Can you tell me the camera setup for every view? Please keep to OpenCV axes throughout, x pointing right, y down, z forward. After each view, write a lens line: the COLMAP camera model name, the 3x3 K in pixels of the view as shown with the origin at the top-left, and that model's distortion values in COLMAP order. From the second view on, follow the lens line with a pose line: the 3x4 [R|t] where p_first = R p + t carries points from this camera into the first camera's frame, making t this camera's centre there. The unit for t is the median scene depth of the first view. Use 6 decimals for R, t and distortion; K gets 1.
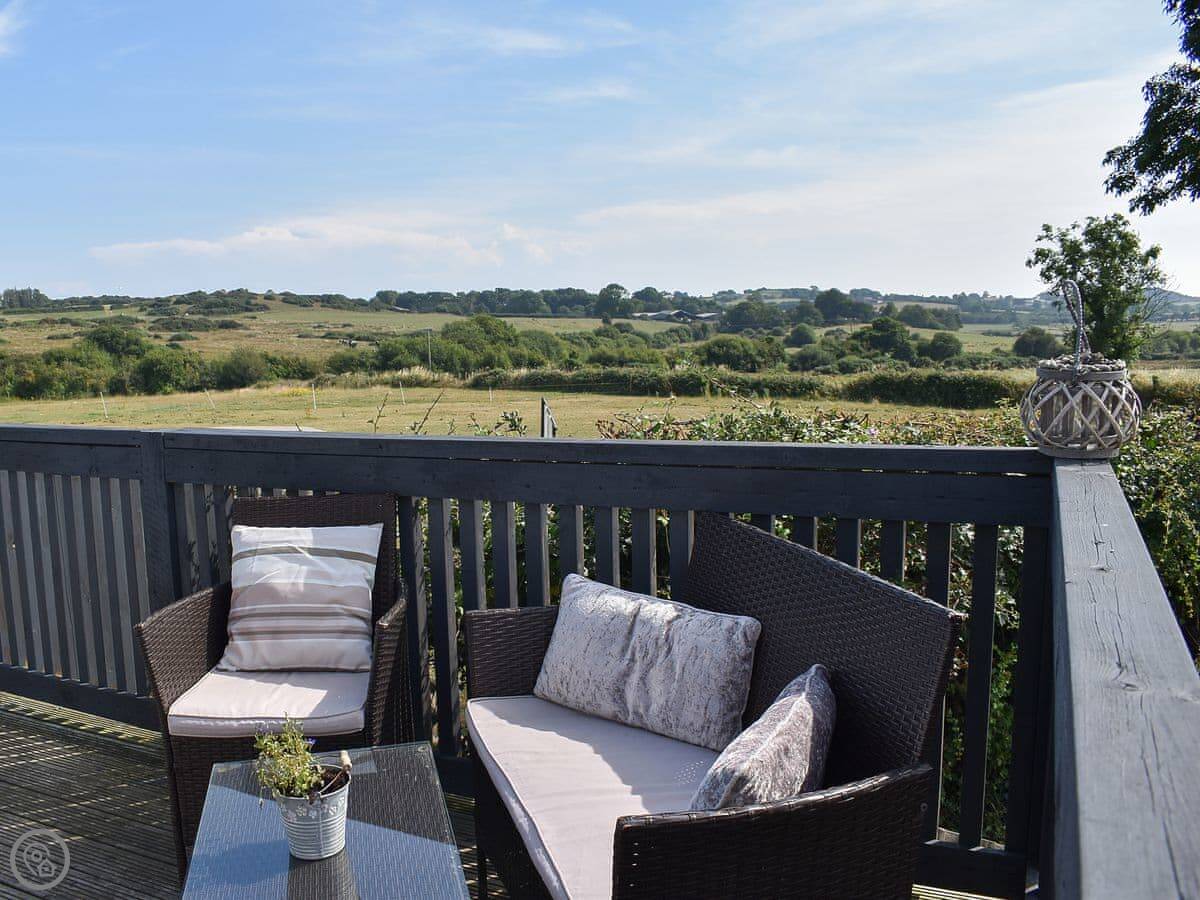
lens RADIAL K [[1062.4, 0, 605.8], [0, 1062.4, 448.5], [0, 0, 1]] dist [-0.107745, 0.030550]
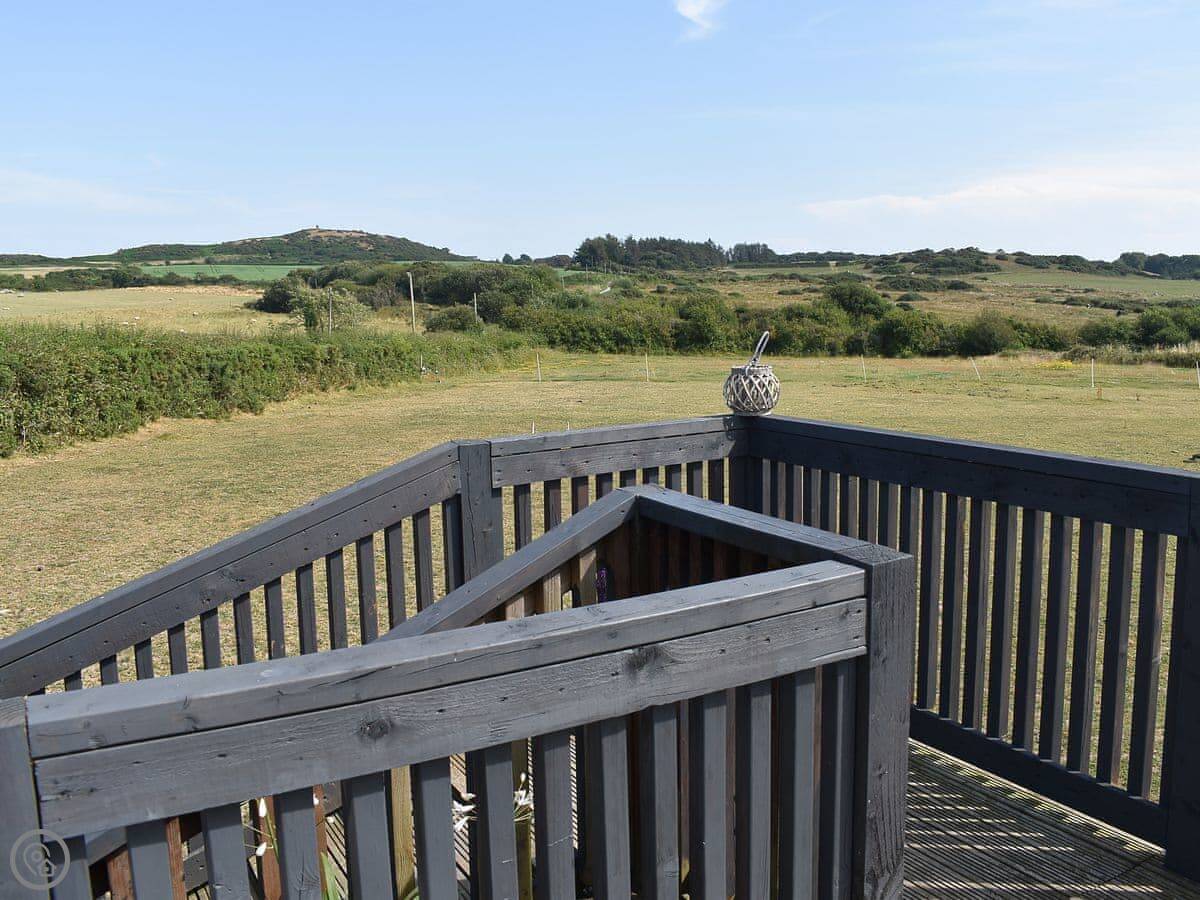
lens RADIAL K [[1062.4, 0, 605.8], [0, 1062.4, 448.5], [0, 0, 1]] dist [-0.107745, 0.030550]
pose [[0.830331, 0.098157, -0.548559, -0.094633], [-0.077744, 0.995143, 0.060388, -0.005568], [0.551822, -0.007495, 0.833929, 0.046135]]
